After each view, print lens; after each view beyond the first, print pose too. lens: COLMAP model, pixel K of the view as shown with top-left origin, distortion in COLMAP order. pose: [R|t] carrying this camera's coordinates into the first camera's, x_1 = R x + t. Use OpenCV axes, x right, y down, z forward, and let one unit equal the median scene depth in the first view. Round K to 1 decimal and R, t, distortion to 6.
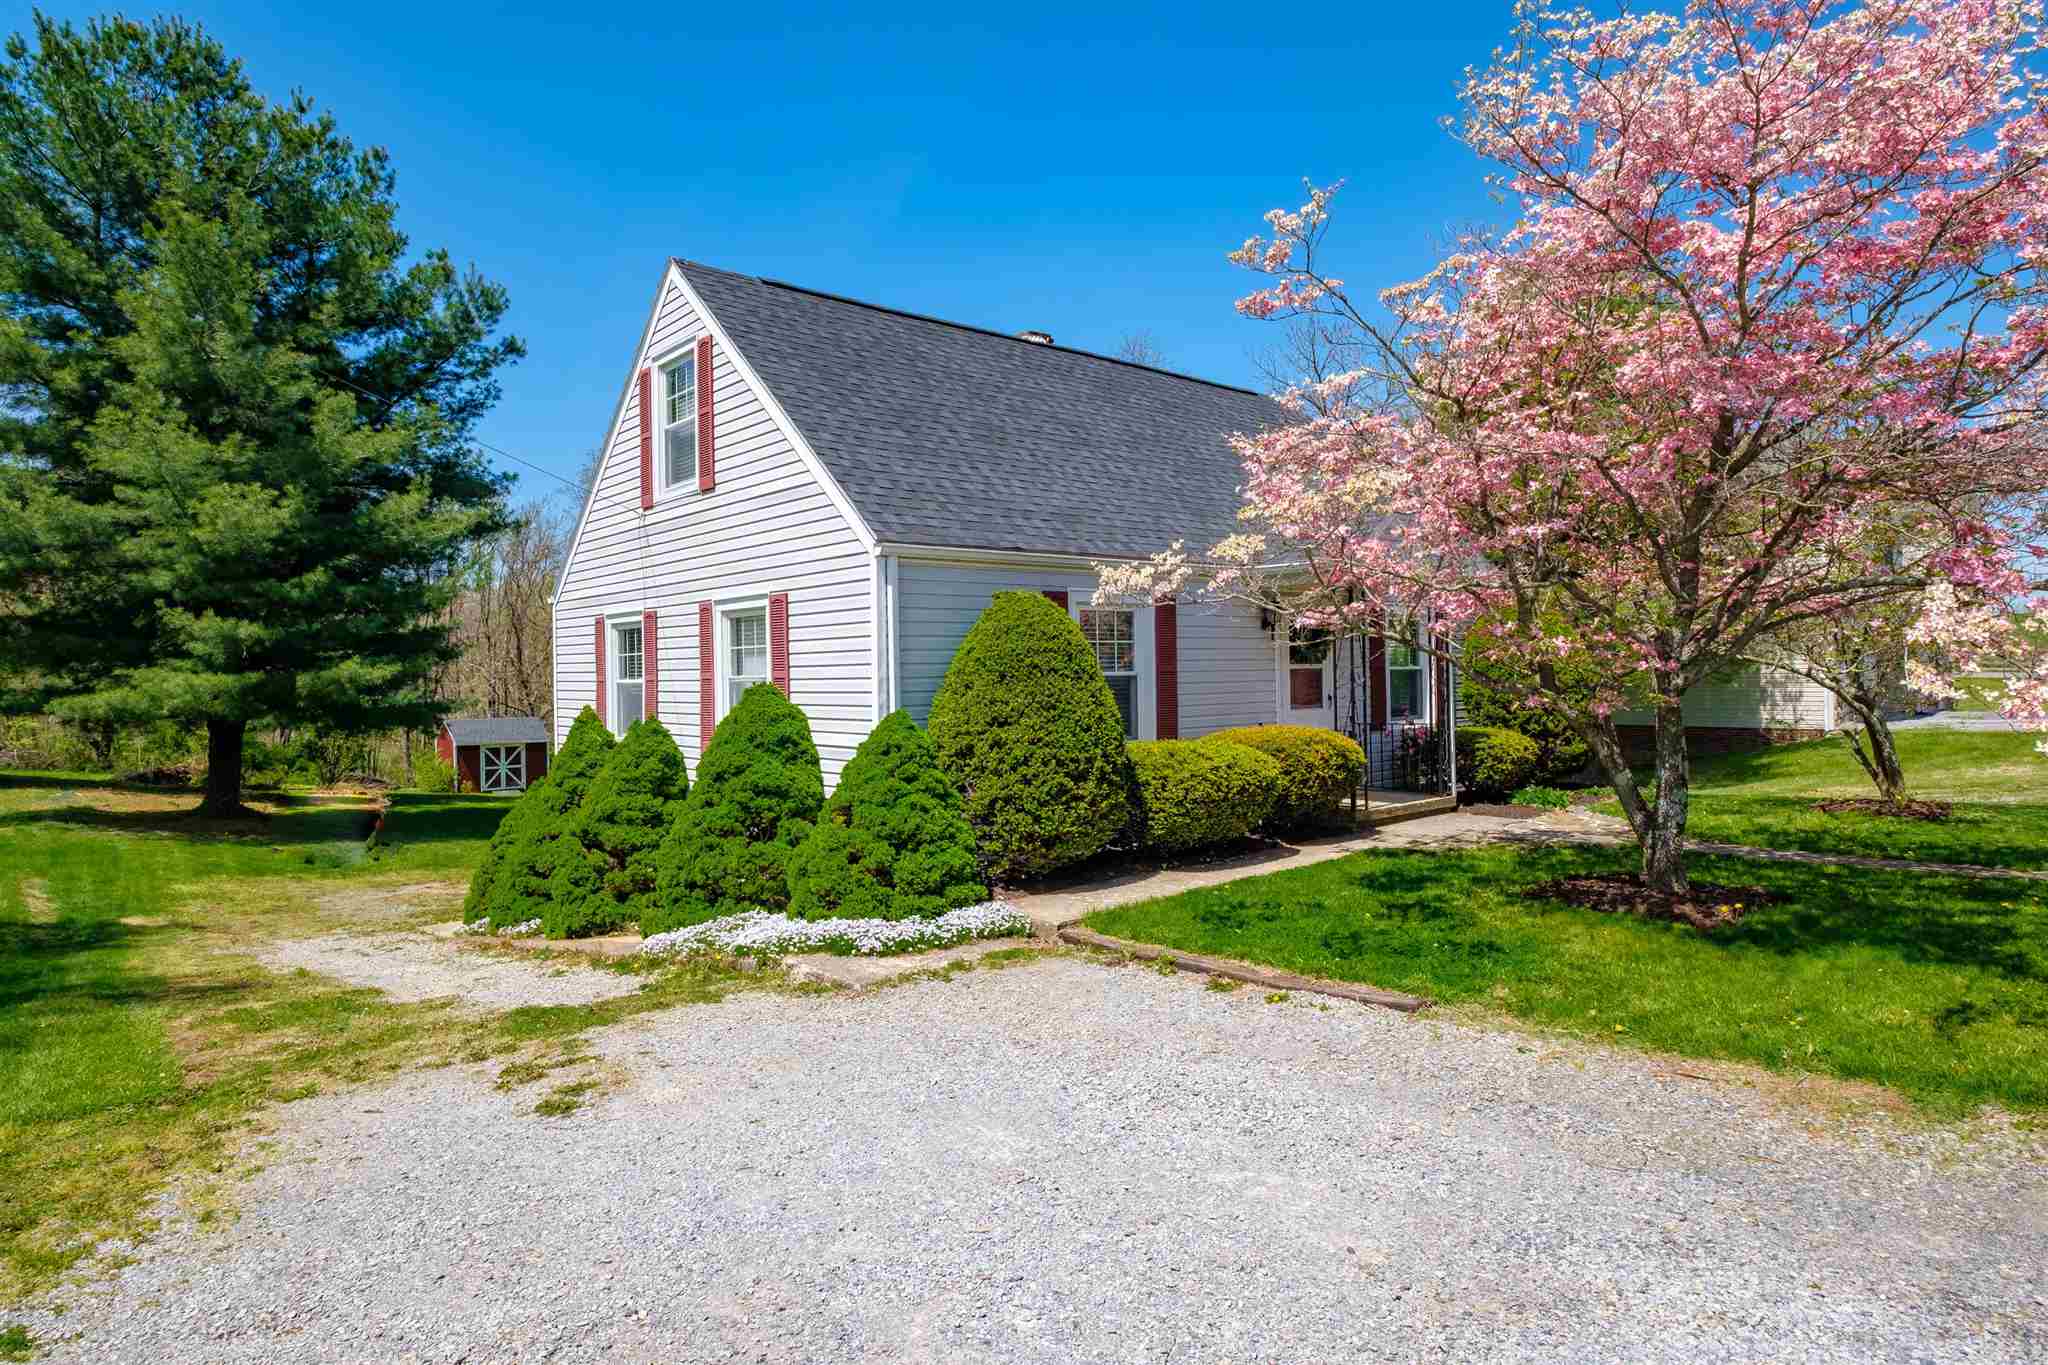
lens RADIAL K [[1193.0, 0, 1022.6], [0, 1193.0, 672.9], [0, 0, 1]] dist [0.002694, 0.000166]
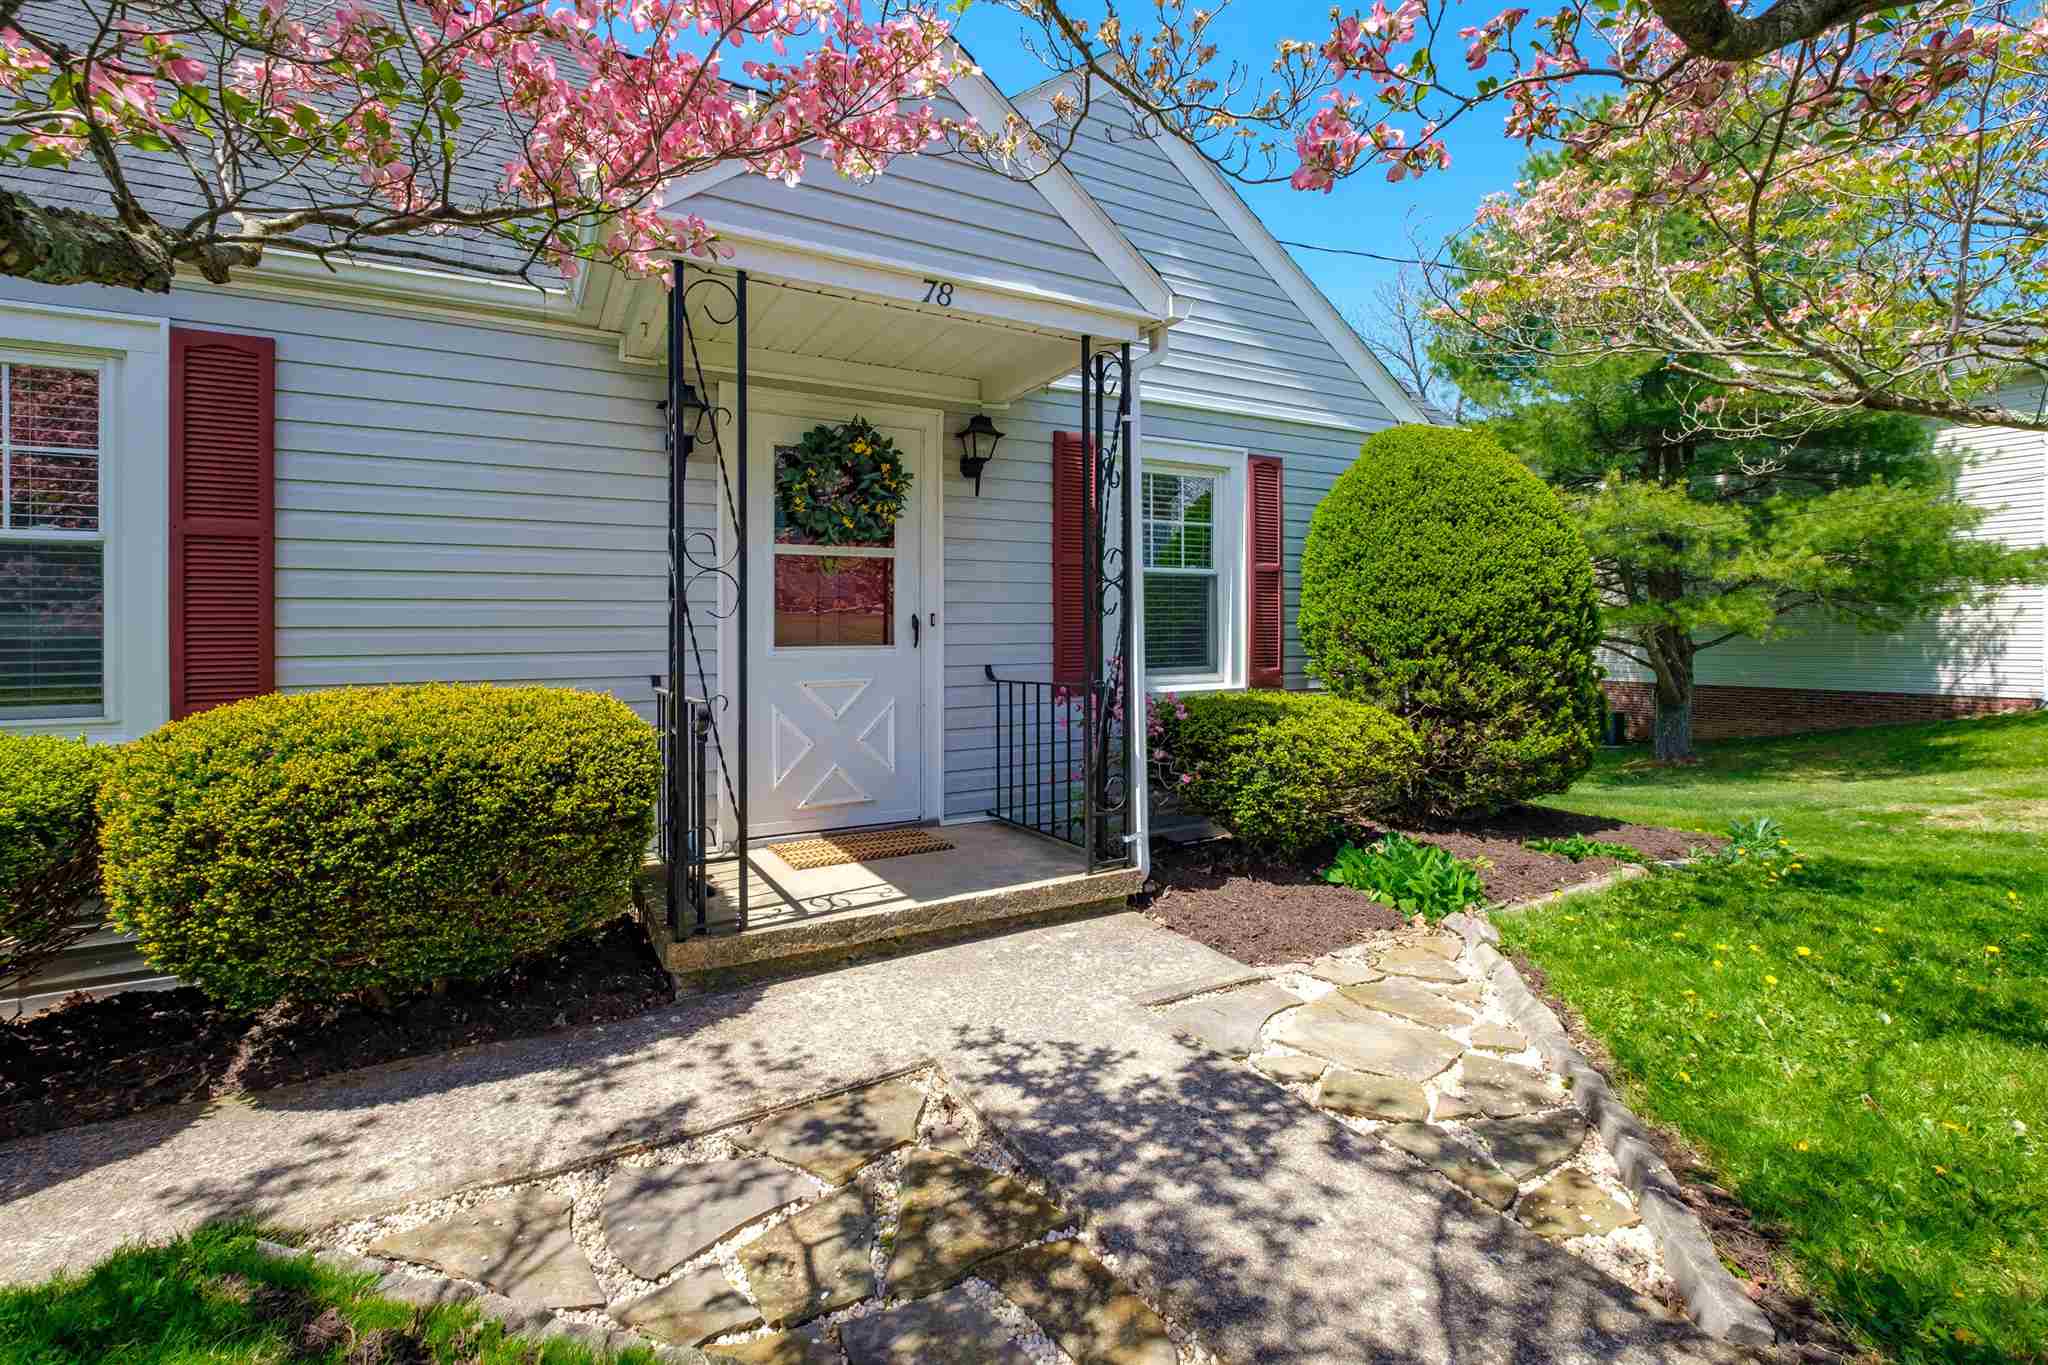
lens RADIAL K [[910.4, 0, 1026.2], [0, 910.4, 636.8], [0, 0, 1]] dist [0.001667, -0.000063]
pose [[0.977455, 0.010453, -0.210884, 0.350918], [-0.009225, 0.999934, 0.006809, 0.021954], [0.210941, -0.004710, 0.977487, 0.629353]]
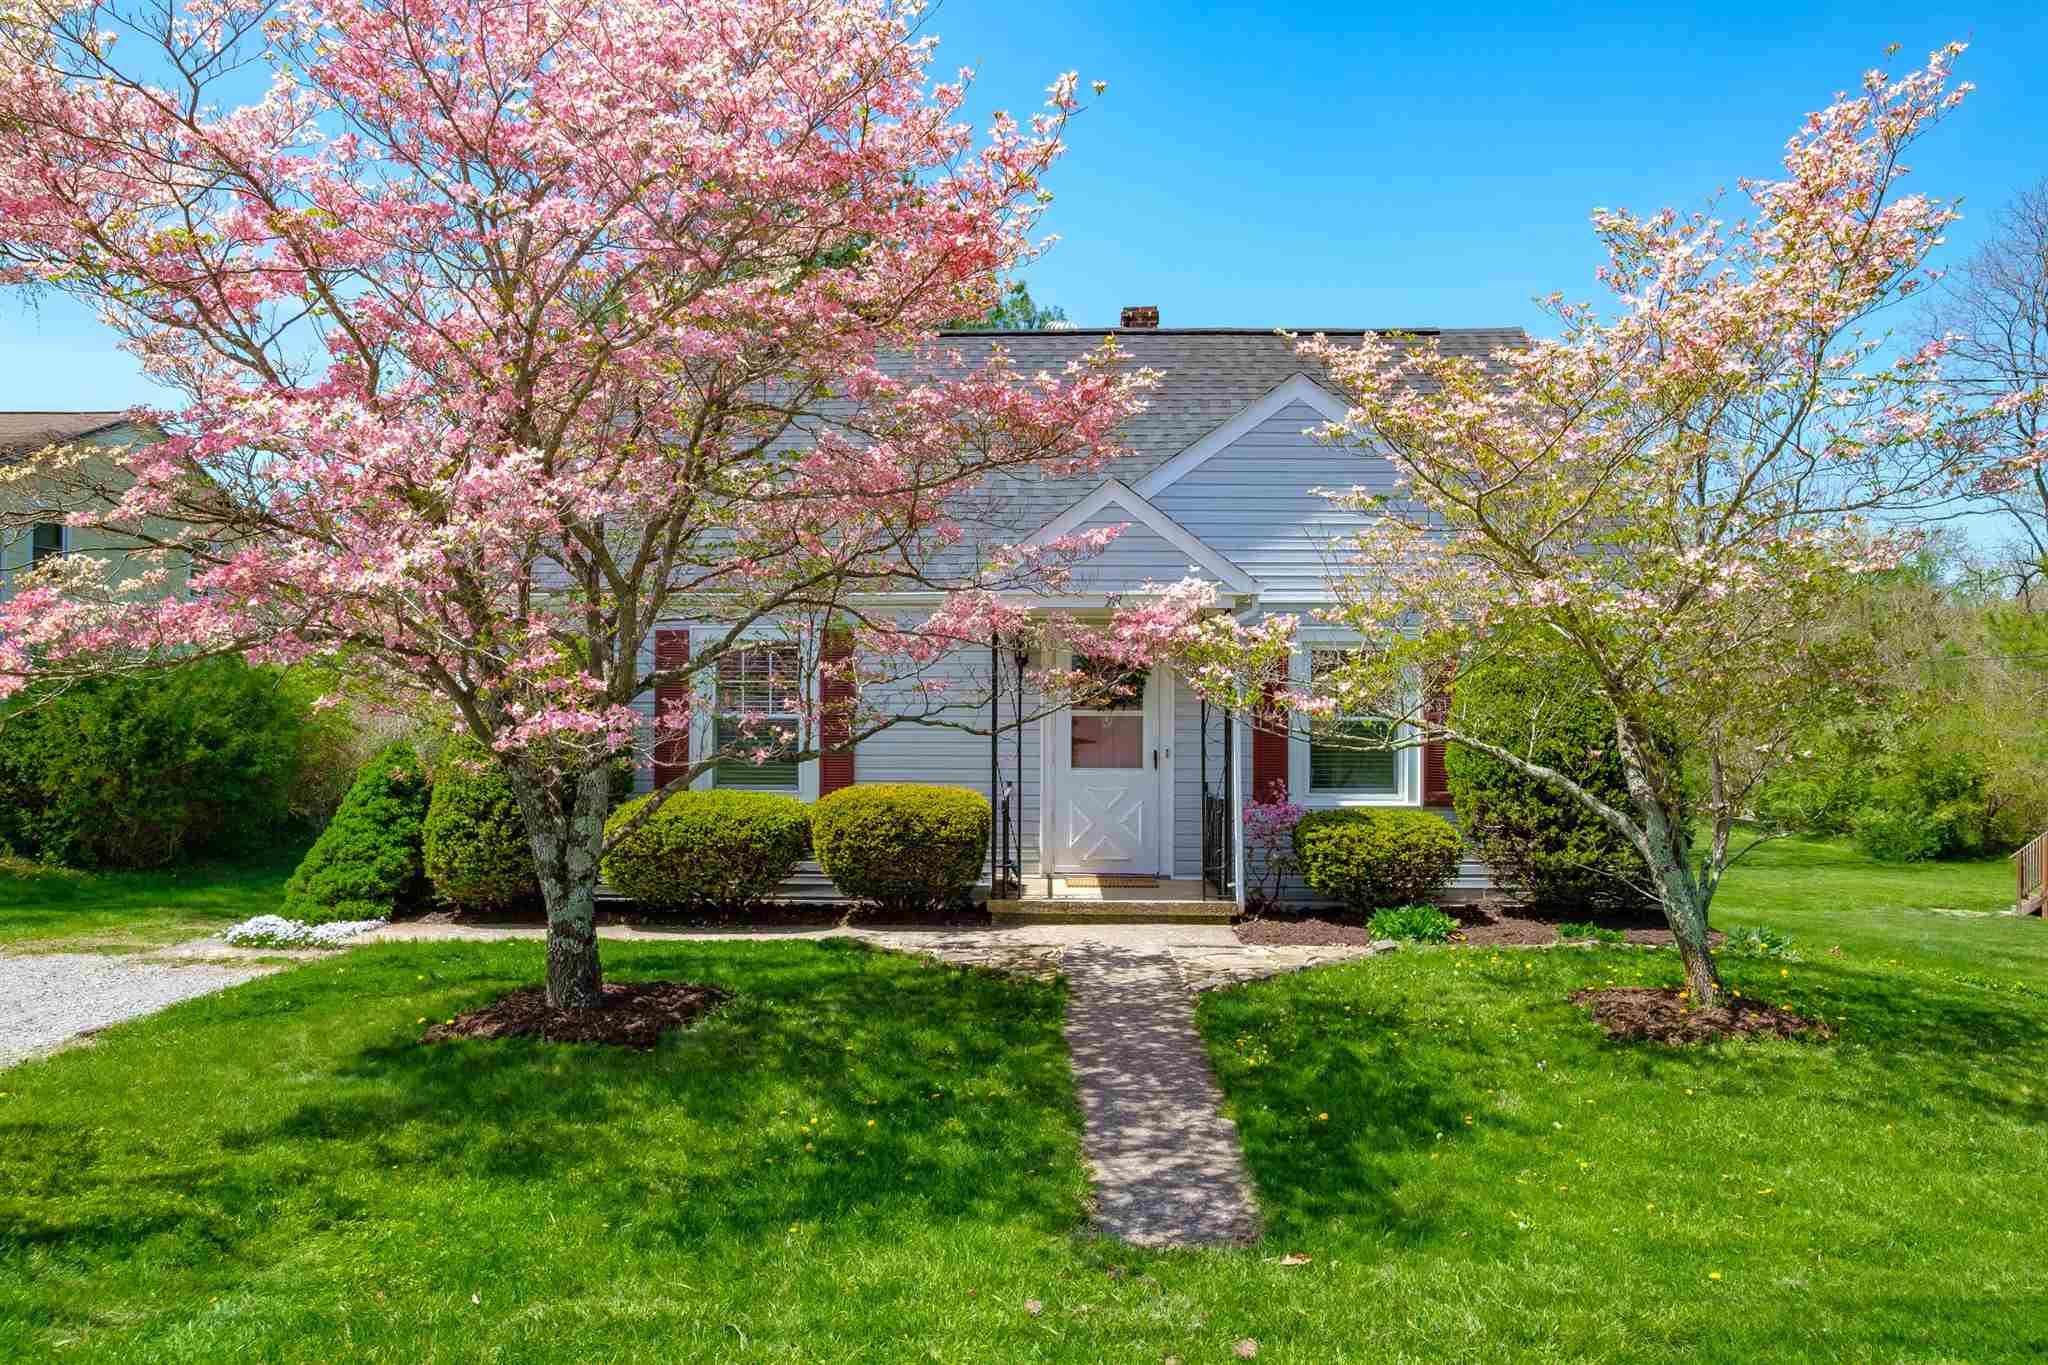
lens RADIAL K [[1412.4, 0, 1019.1], [0, 1412.4, 686.6], [0, 0, 1]] dist [-0.001834, -0.000386]
pose [[0.722646, 0.015282, -0.691049, 0.765446], [-0.017084, 0.999845, 0.004245, -0.023359], [0.691007, 0.008738, 0.722795, 0.275606]]
